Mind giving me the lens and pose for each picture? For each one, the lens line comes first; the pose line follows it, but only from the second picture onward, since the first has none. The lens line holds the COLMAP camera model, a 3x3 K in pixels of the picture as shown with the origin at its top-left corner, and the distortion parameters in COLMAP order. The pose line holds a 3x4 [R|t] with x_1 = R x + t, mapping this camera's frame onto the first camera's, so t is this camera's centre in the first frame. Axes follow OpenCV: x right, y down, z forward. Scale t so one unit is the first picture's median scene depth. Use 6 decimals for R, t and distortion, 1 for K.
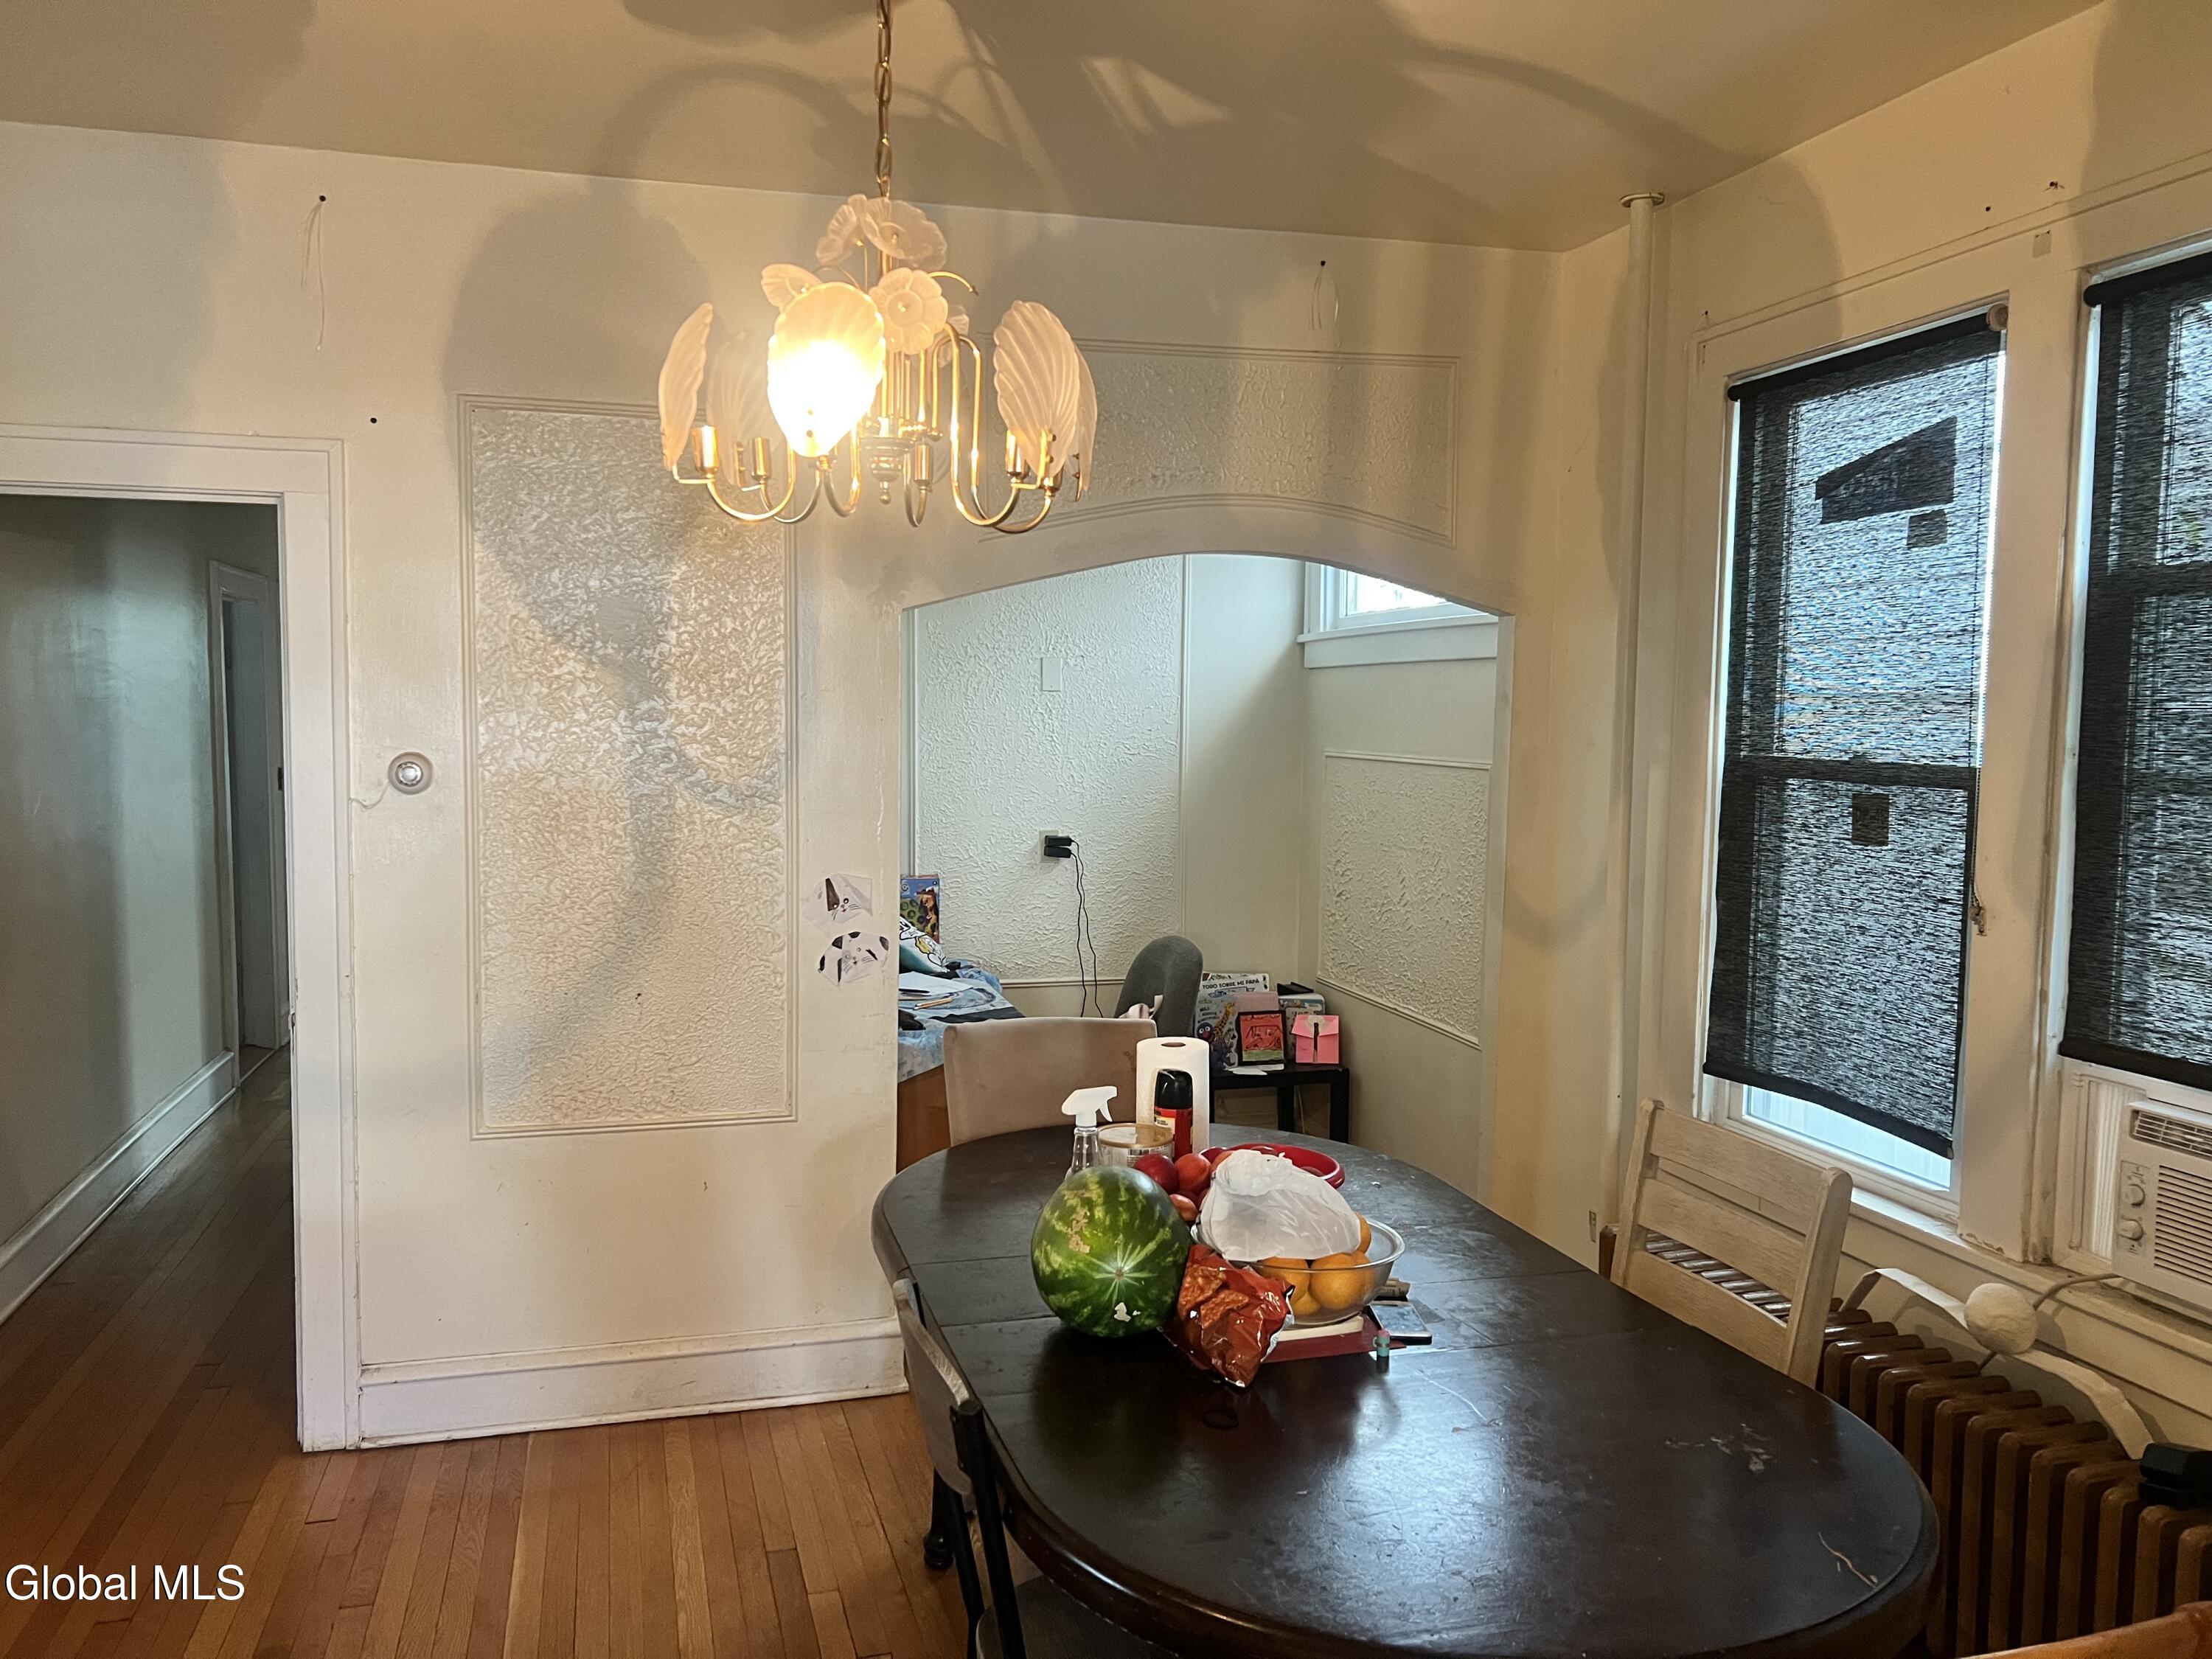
lens RADIAL K [[1664.7, 0, 1101.2], [0, 1664.7, 826.7], [0, 0, 1]] dist [0.056451, -0.058587]
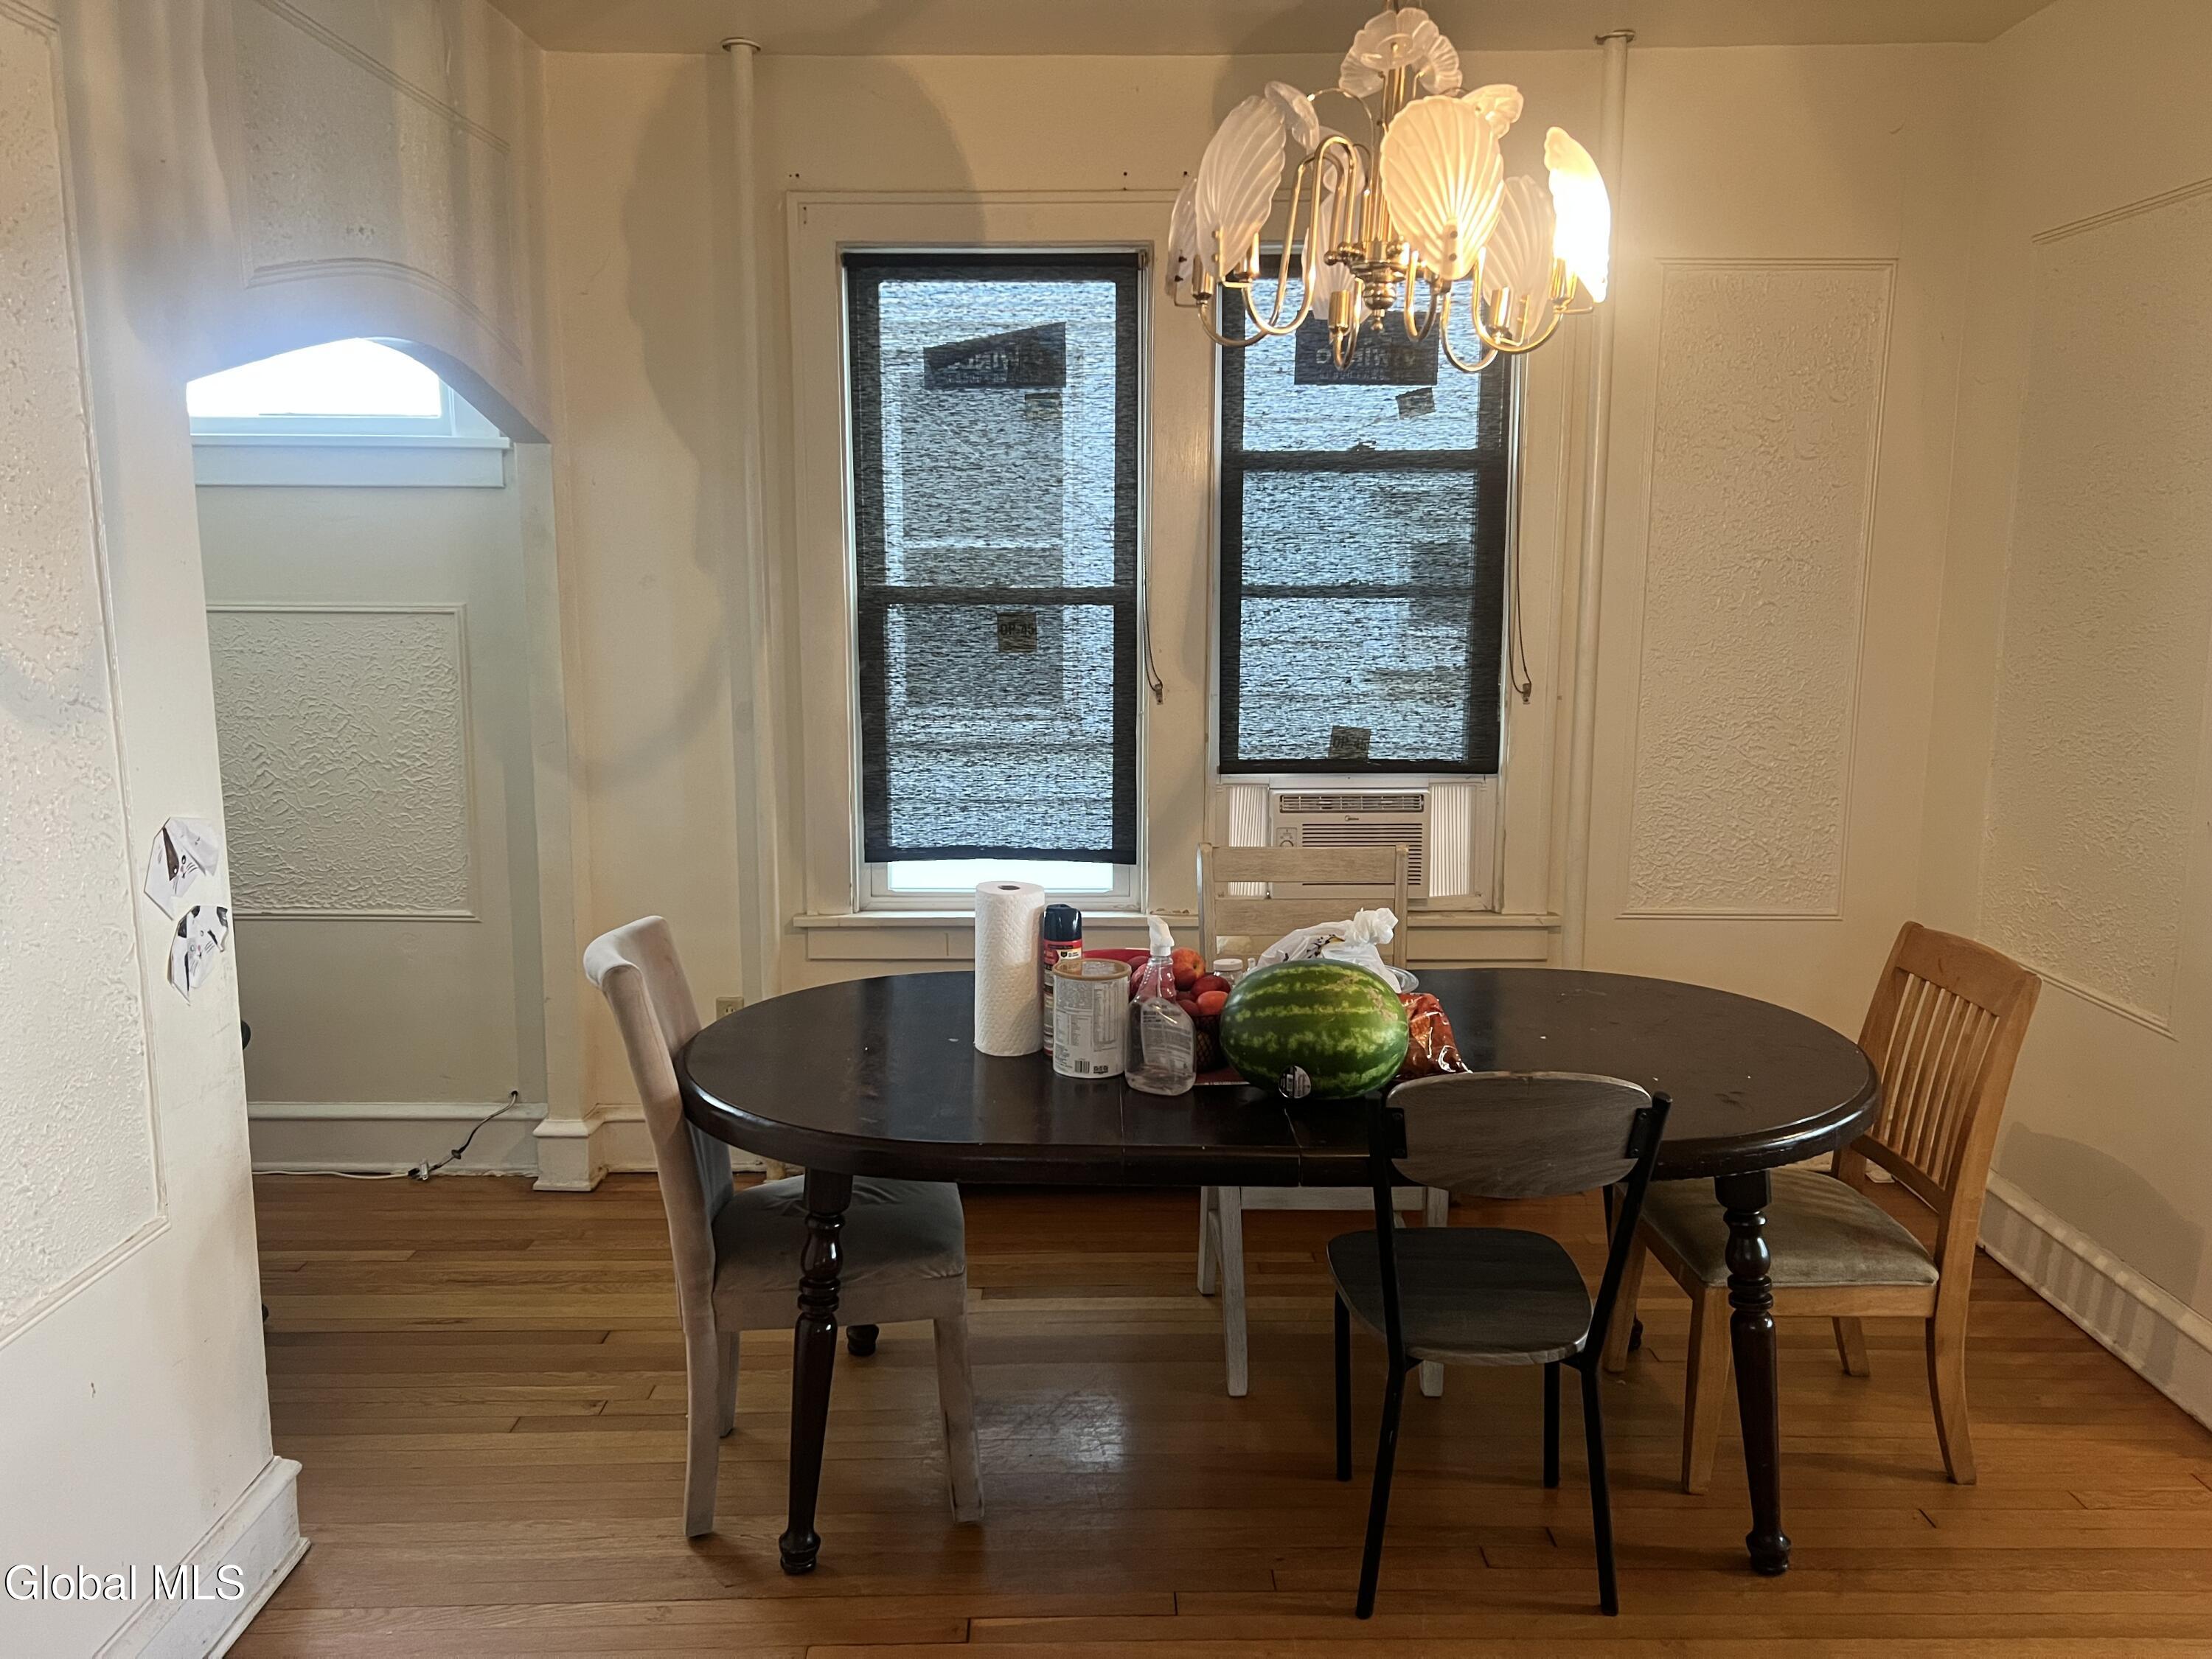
lens RADIAL K [[1664.7, 0, 1100.7], [0, 1664.7, 837.3], [0, 0, 1]] dist [0.056451, -0.058587]
pose [[0.285258, -0.171130, 0.943049, -0.765581], [0.073884, 0.984929, 0.156381, -0.044487], [-0.955599, 0.025067, 0.293603, 0.564241]]
